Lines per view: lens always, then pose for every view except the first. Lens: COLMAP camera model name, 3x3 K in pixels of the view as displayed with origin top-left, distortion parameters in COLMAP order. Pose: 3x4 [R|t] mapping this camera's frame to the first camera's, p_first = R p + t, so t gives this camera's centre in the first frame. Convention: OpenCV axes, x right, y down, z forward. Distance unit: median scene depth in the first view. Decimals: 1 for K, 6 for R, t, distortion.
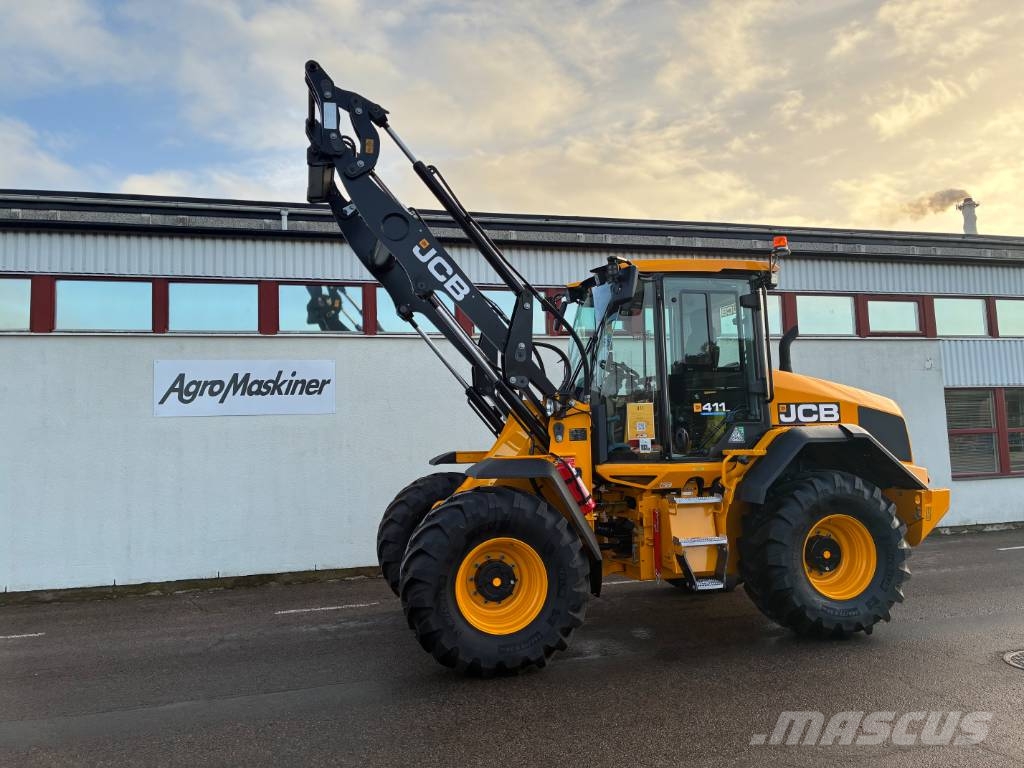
lens RADIAL K [[767.3, 0, 517.3], [0, 767.3, 378.9], [0, 0, 1]] dist [0.043806, -0.047732]
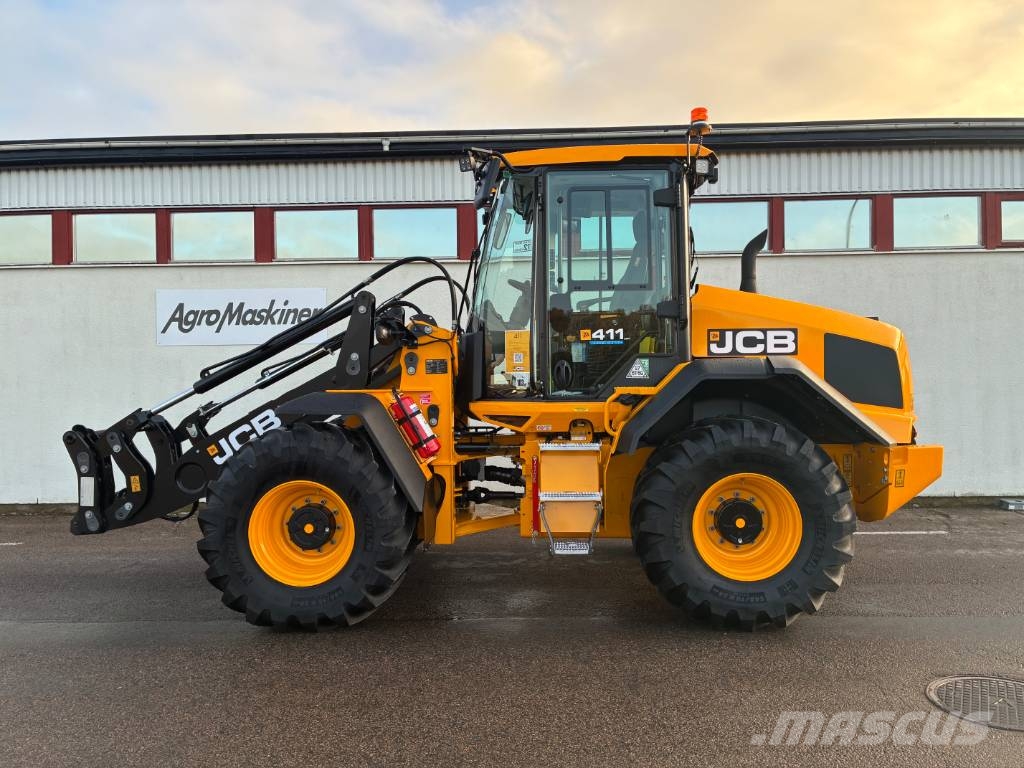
lens RADIAL K [[767.3, 0, 528.6], [0, 767.3, 393.4], [0, 0, 1]] dist [0.043806, -0.047732]
pose [[0.958365, 0.022285, -0.284676, 0.399974], [0.006407, 0.995021, 0.099463, 0.017597], [0.285475, -0.097146, 0.953450, 0.201468]]
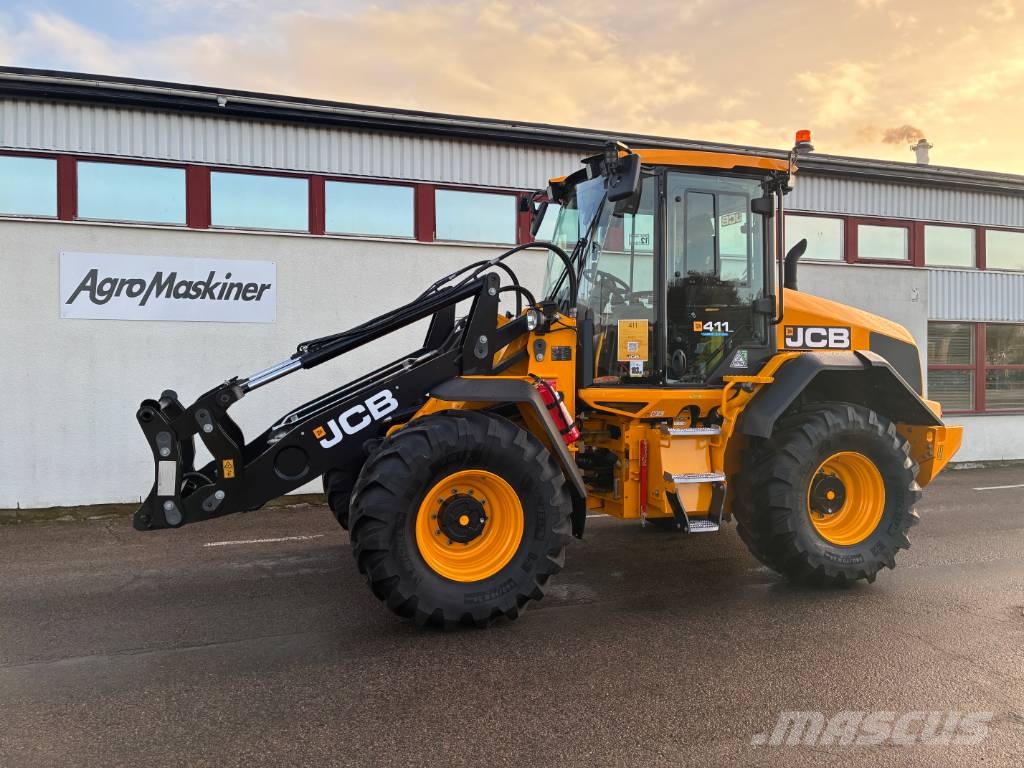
lens RADIAL K [[767.3, 0, 517.1], [0, 767.3, 376.6], [0, 0, 1]] dist [0.043806, -0.047732]
pose [[0.997344, 0.031104, 0.065859, -0.024809], [-0.037105, 0.995072, 0.091954, 0.020640], [-0.062674, -0.094153, 0.993583, 0.140154]]
